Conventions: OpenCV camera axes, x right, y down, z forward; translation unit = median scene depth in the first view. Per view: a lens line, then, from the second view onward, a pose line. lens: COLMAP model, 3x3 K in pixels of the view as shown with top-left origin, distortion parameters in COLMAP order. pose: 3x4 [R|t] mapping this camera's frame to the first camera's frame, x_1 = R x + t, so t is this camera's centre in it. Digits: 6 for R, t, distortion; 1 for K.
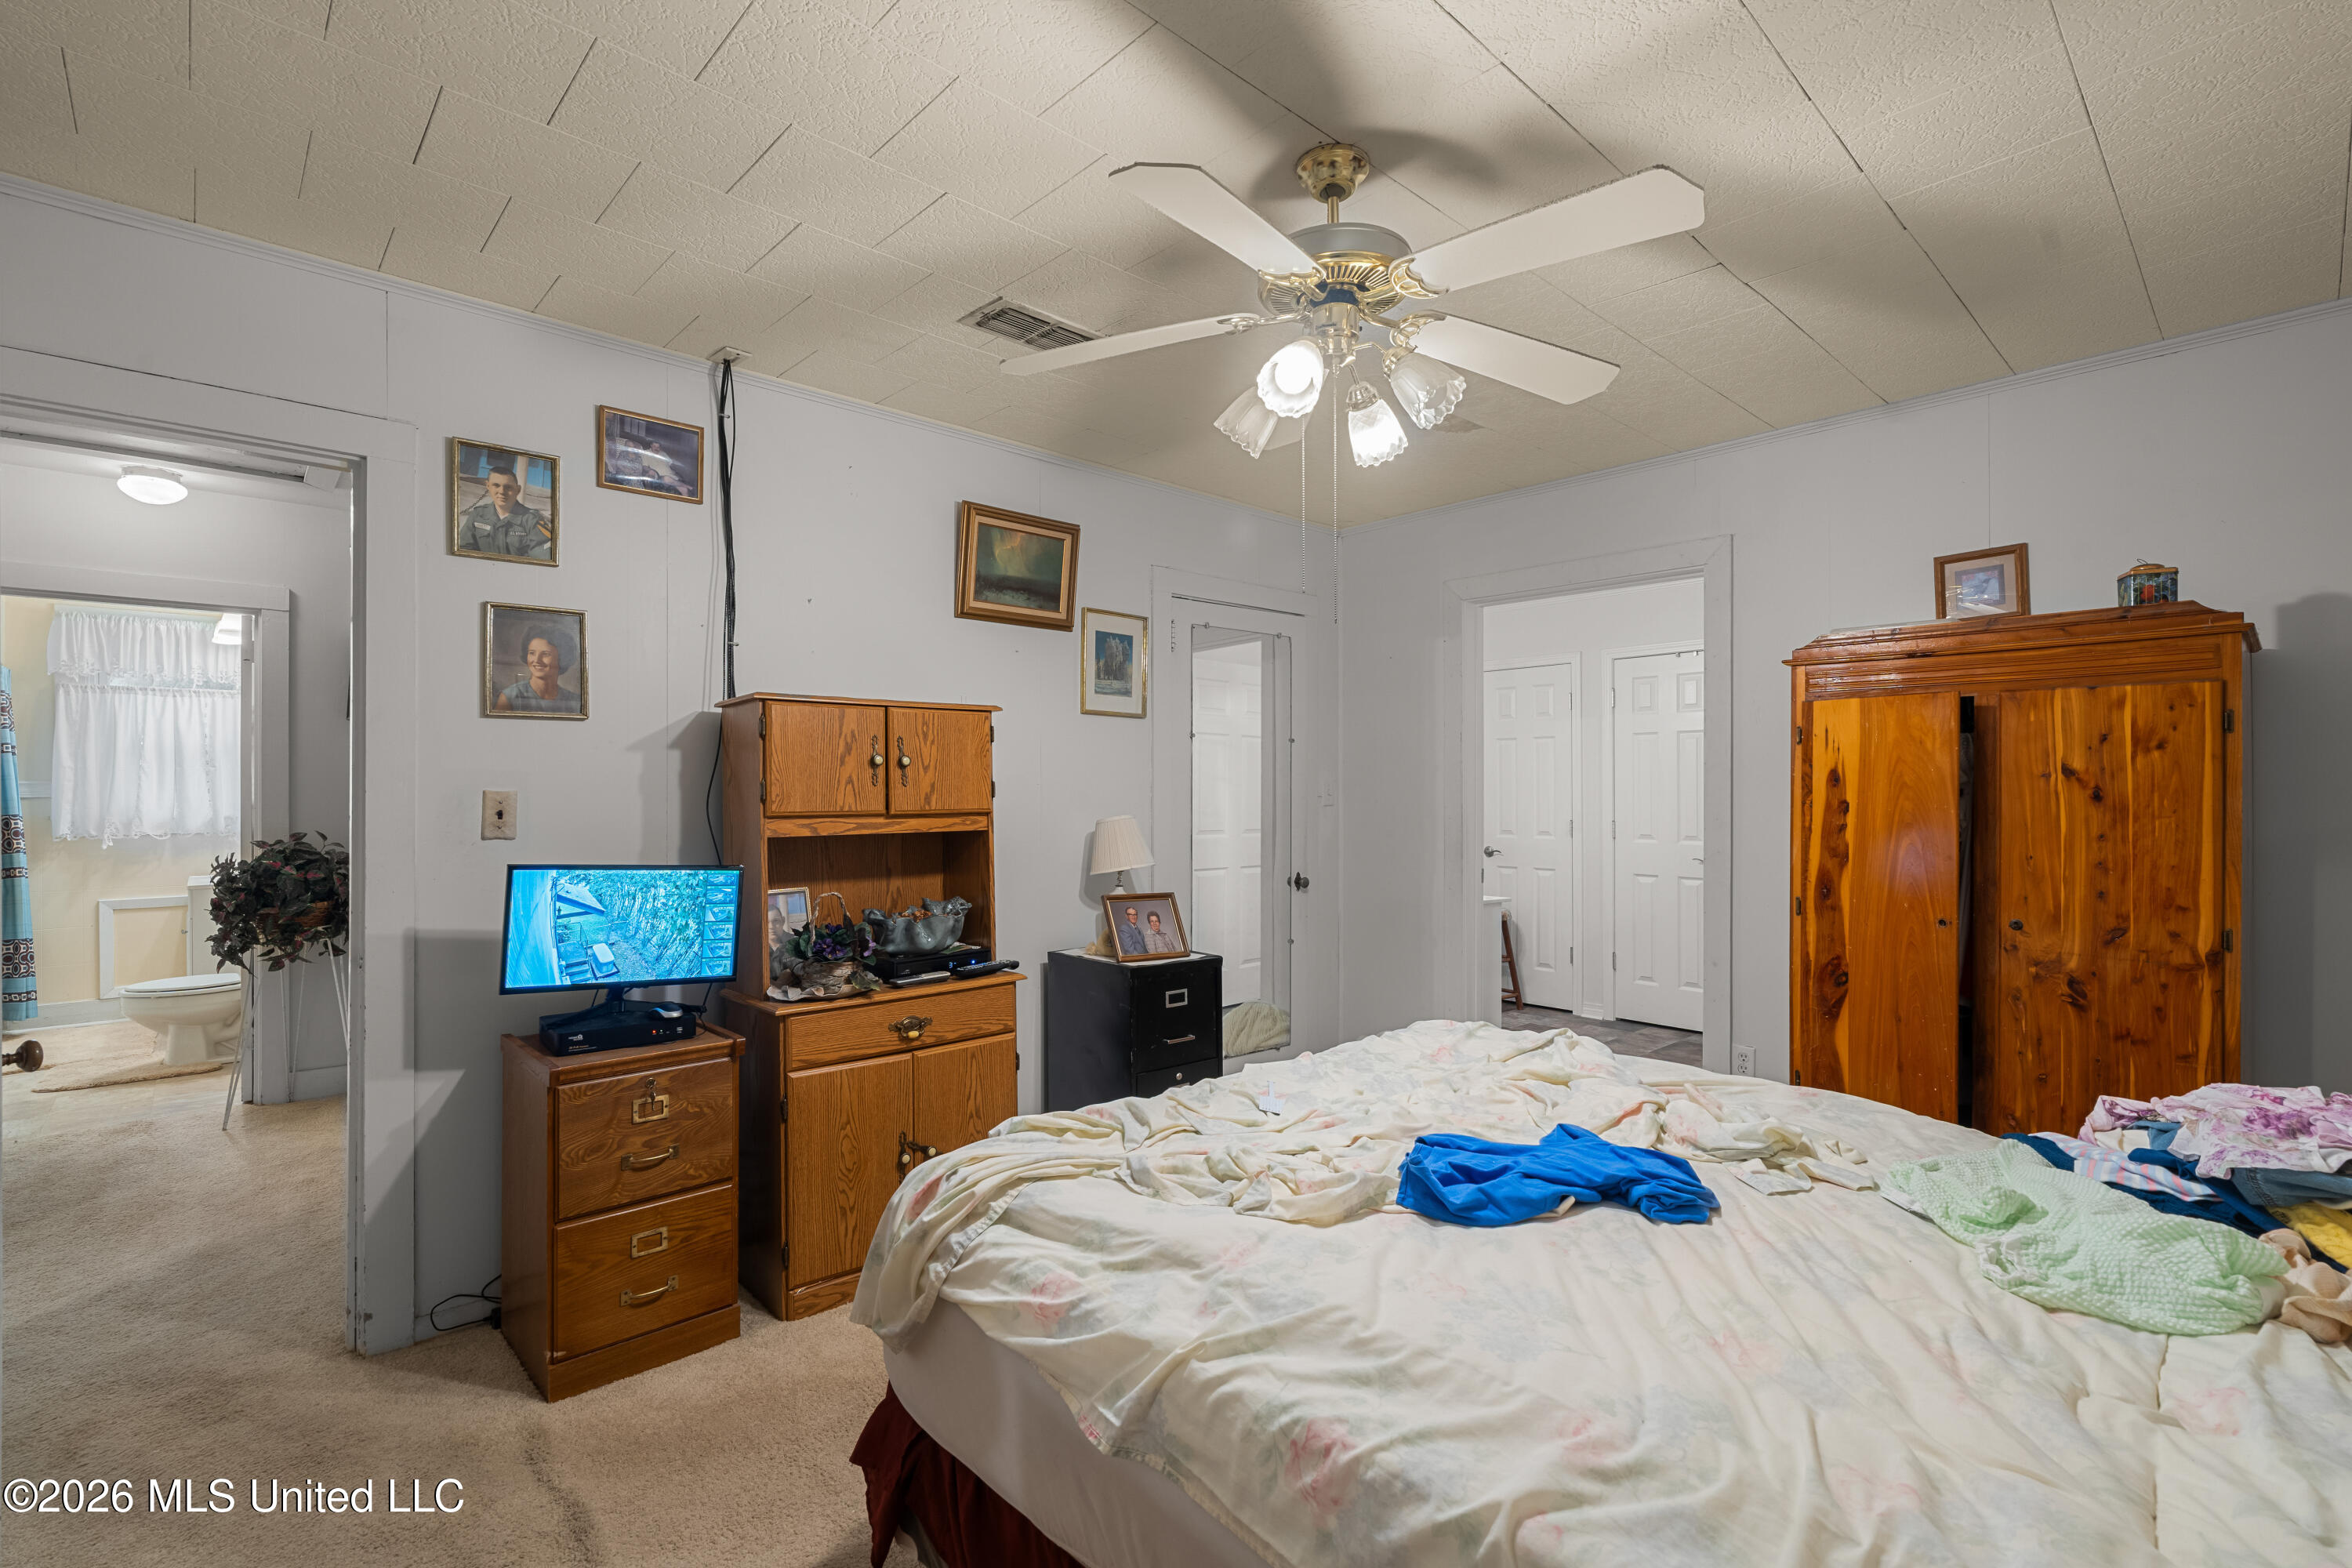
lens RADIAL K [[1068.2, 0, 1178.8], [0, 1068.2, 793.7], [0, 0, 1]] dist [-0.000430, 0.000311]
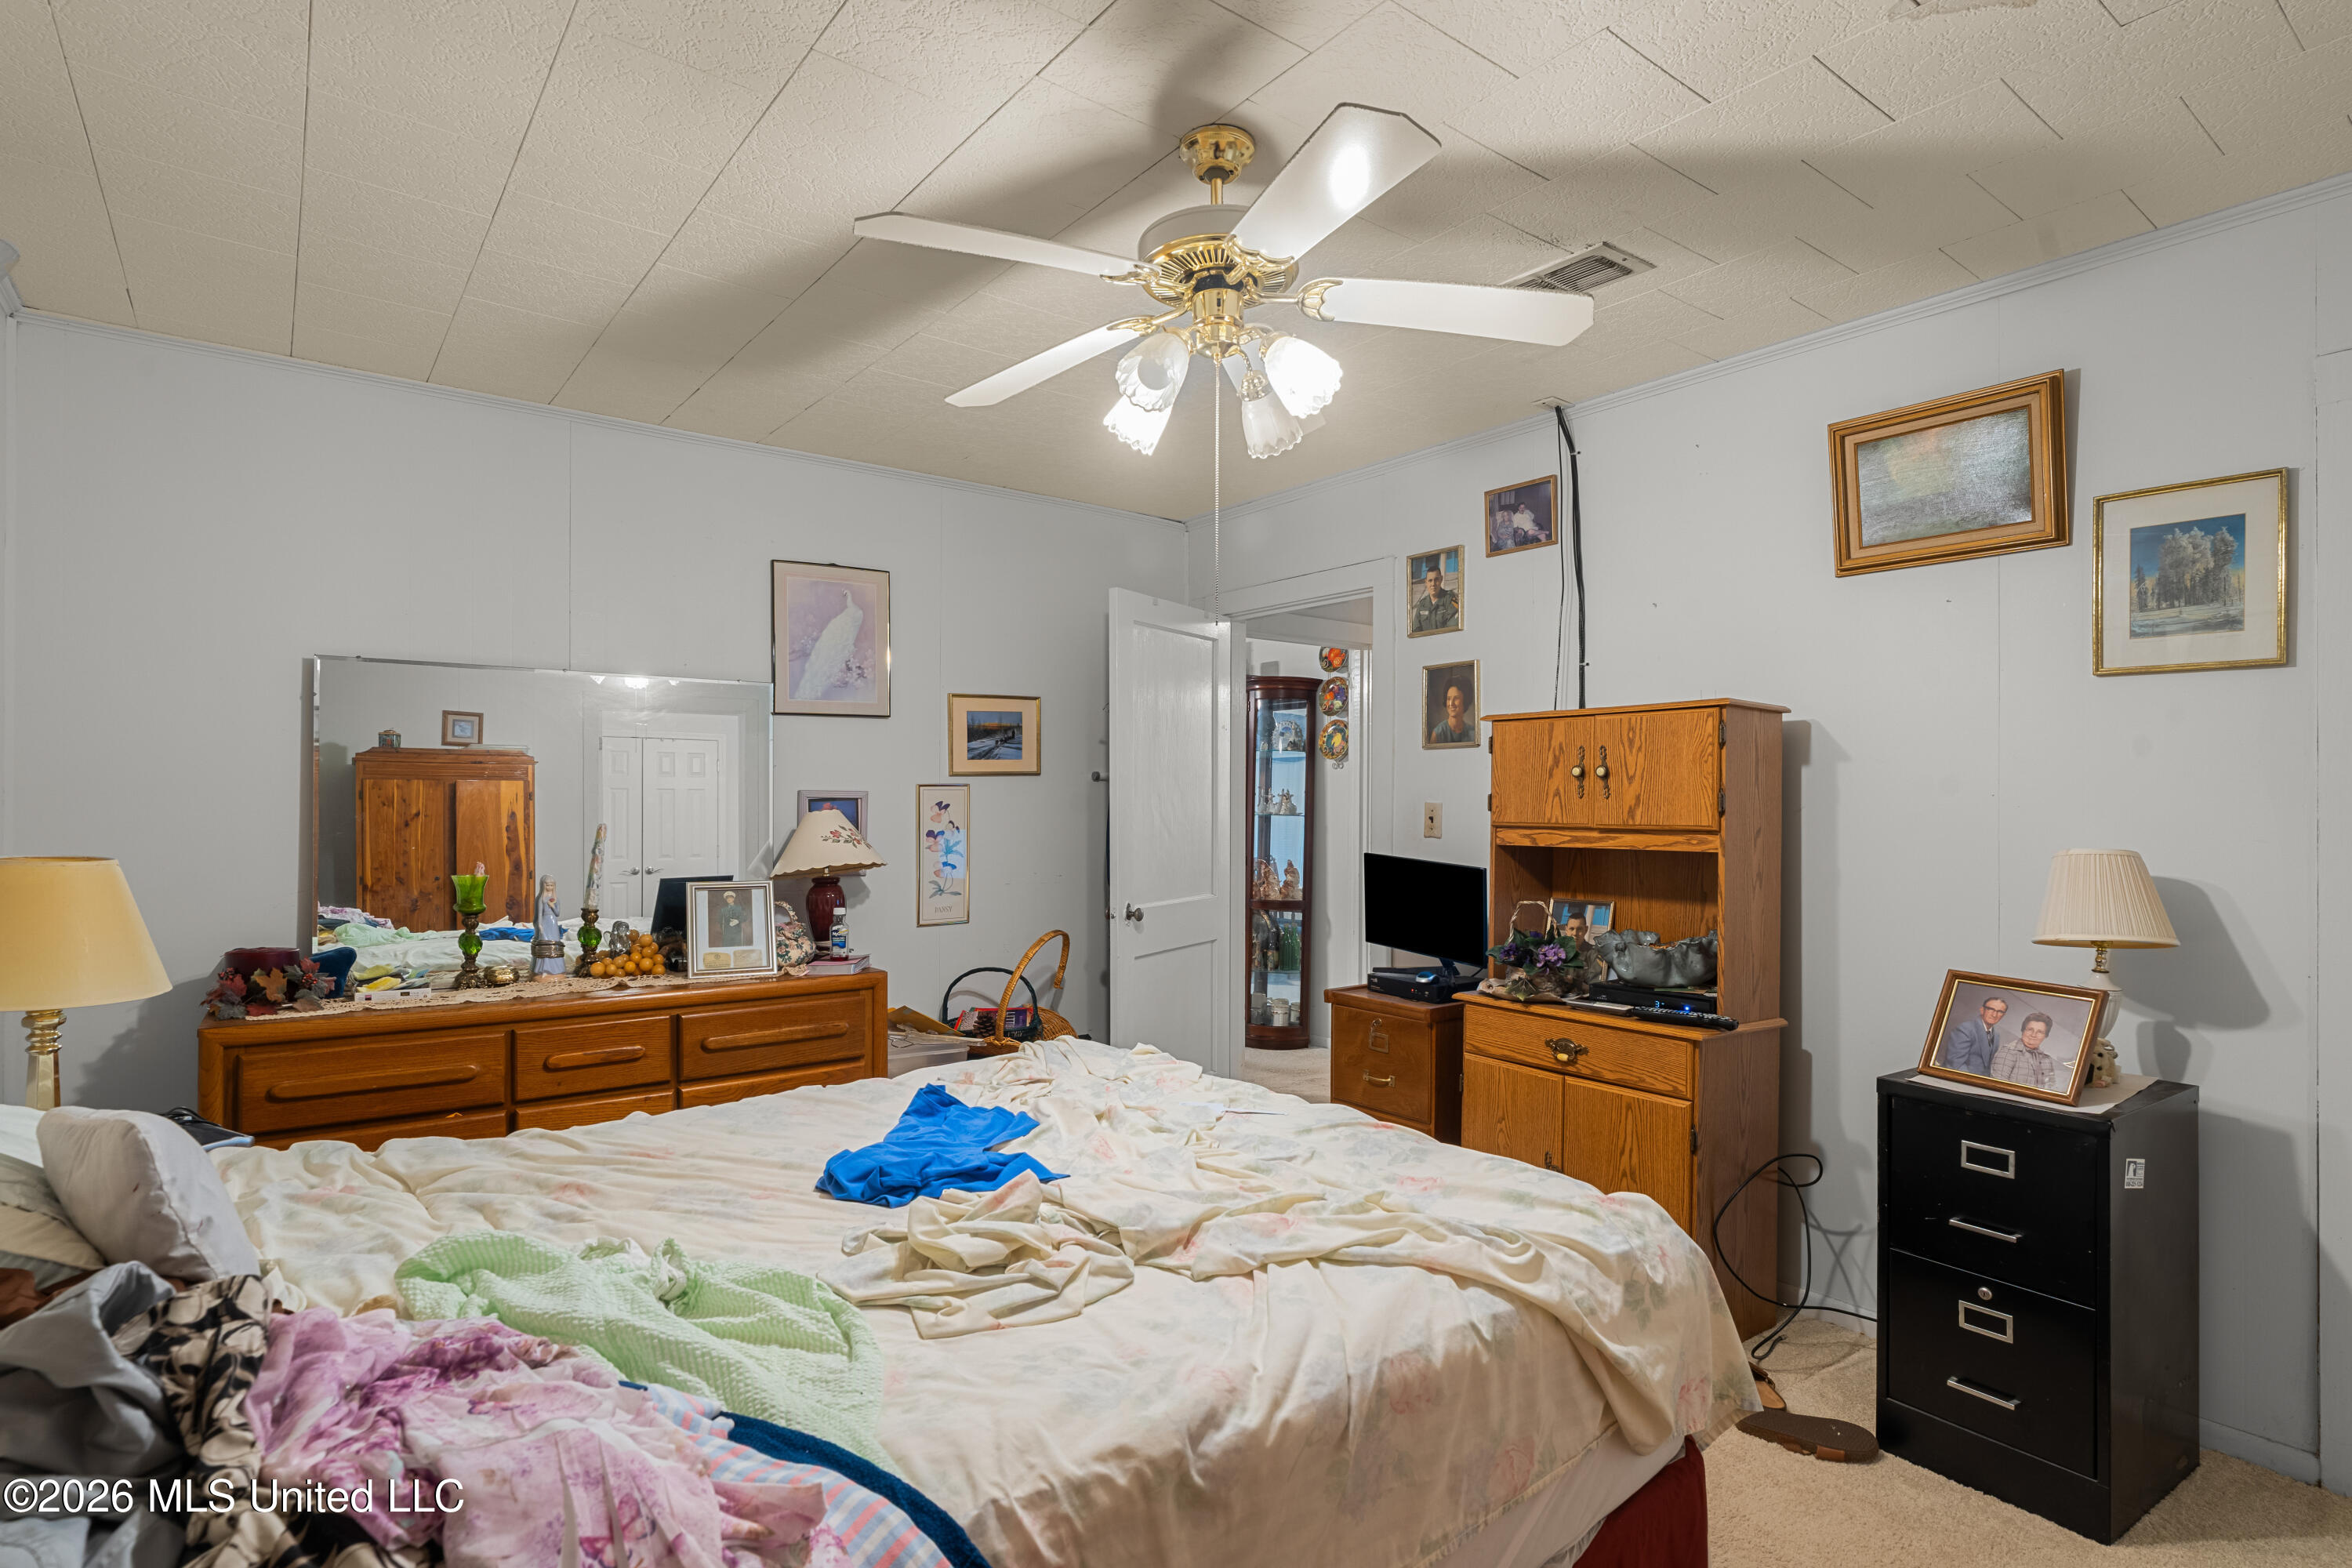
lens RADIAL K [[1178.1, 0, 1178.7], [0, 1178.1, 790.5], [0, 0, 1]] dist [-0.001800, -0.000070]
pose [[-0.093193, -0.003895, -0.995640, 0.881756], [-0.004108, 0.999985, -0.003528, -0.009722], [0.995640, 0.003761, -0.093207, 0.794106]]
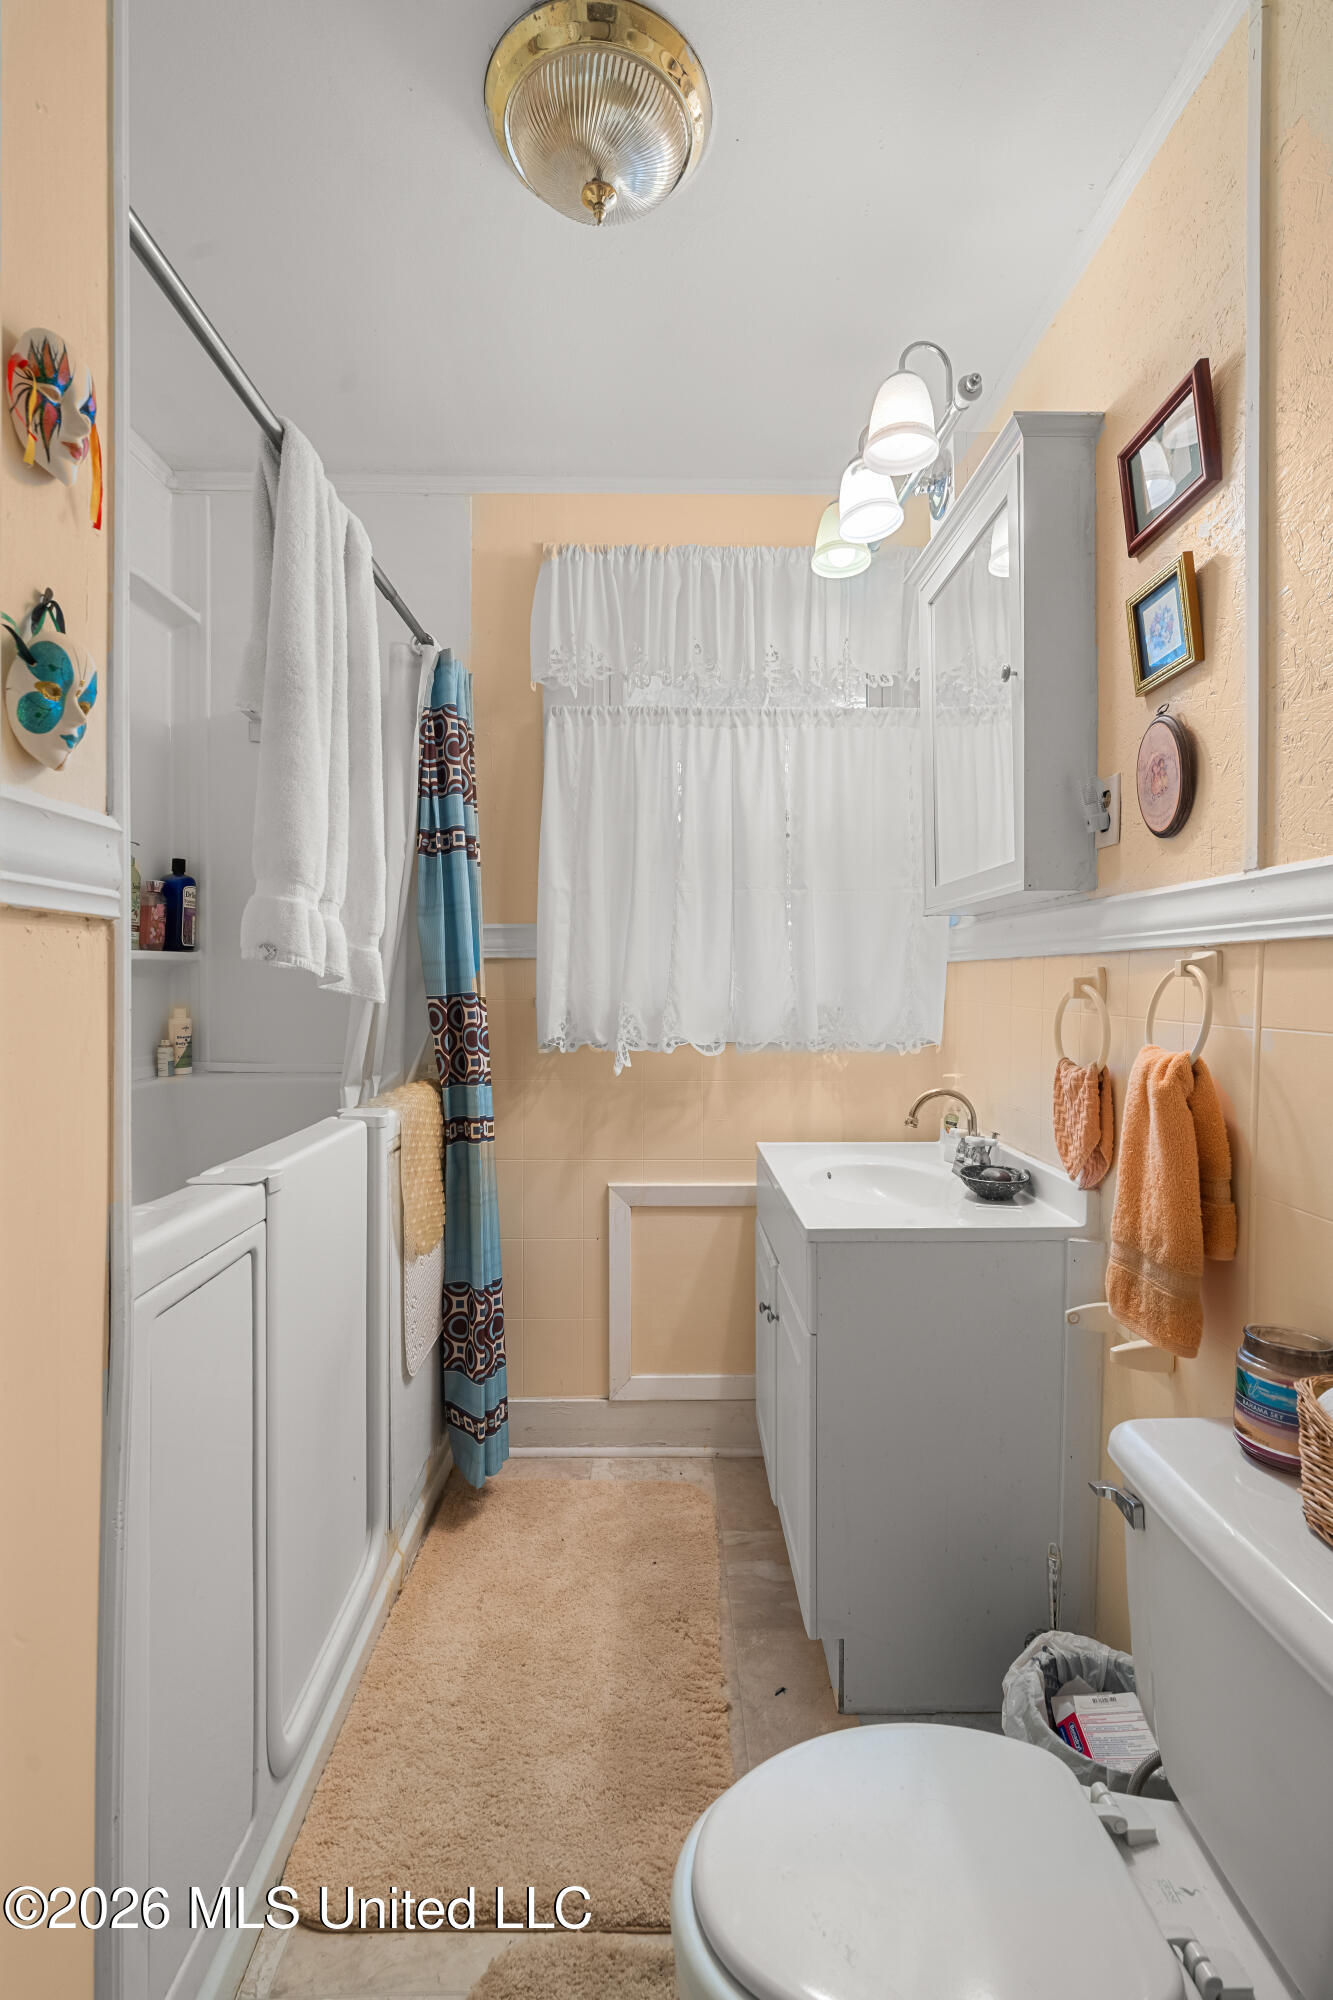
lens RADIAL K [[908.3, 0, 666.3], [0, 908.3, 989.5], [0, 0, 1]] dist [-0.000430, 0.000311]
pose [[0.740290, 0.003372, -0.672279, -0.577948], [-0.002939, 0.999994, 0.001780, 0.012243], [0.672281, 0.000657, 0.740296, 0.575230]]
